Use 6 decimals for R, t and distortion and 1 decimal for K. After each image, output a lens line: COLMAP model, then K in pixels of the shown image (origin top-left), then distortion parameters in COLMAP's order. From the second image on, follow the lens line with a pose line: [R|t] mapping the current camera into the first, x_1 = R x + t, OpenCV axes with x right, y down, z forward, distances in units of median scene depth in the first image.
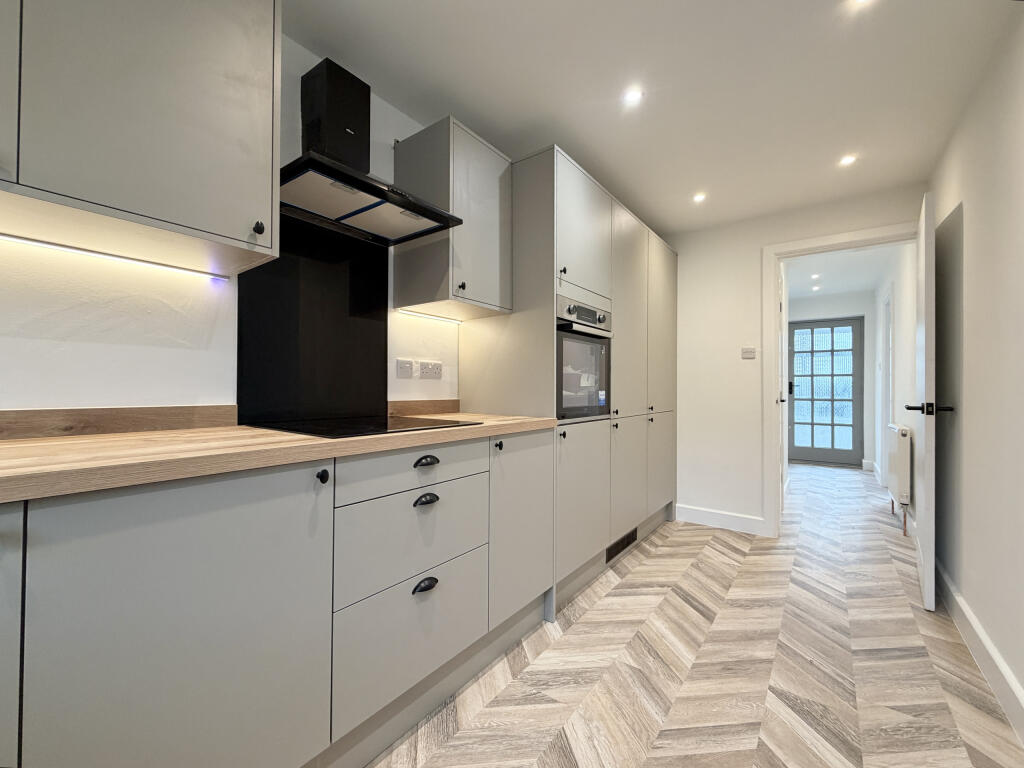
lens RADIAL K [[412.8, 0, 515.2], [0, 412.8, 386.4], [0, 0, 1]] dist [-0.003615, -0.000248]
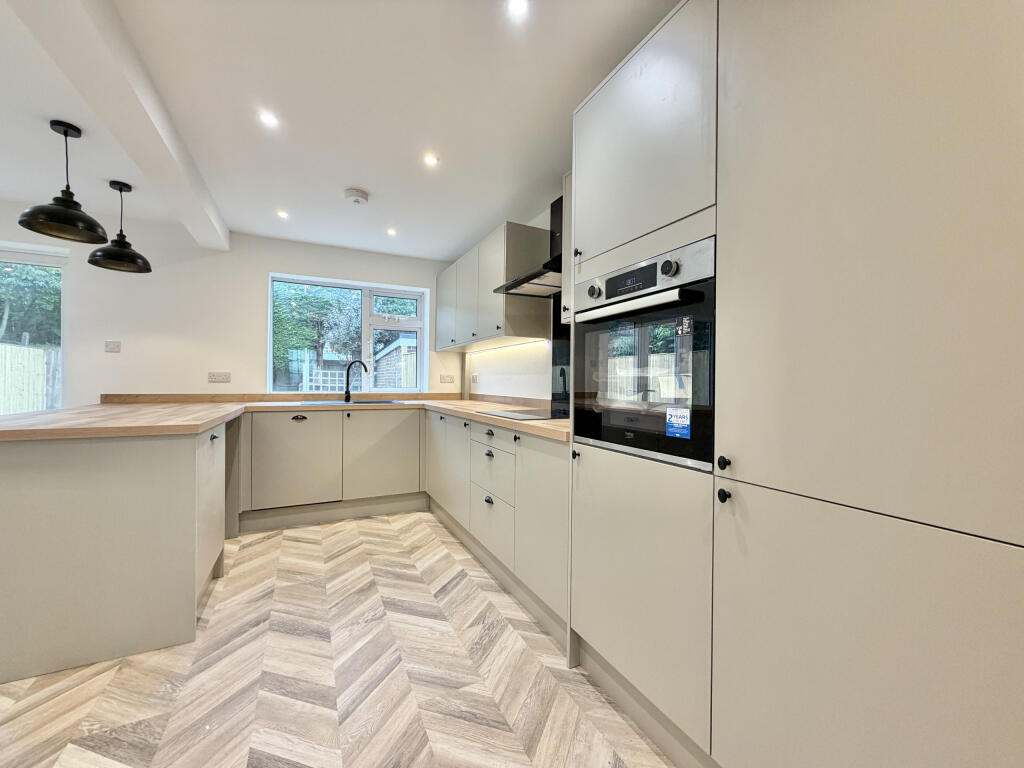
lens RADIAL K [[412.8, 0, 514.9], [0, 412.8, 385.1], [0, 0, 1]] dist [-0.003615, -0.000248]
pose [[-0.448585, -0.008966, -0.893695, 1.180783], [-0.008362, 0.999948, -0.005835, -0.017739], [0.893701, 0.004855, -0.448637, 1.647162]]
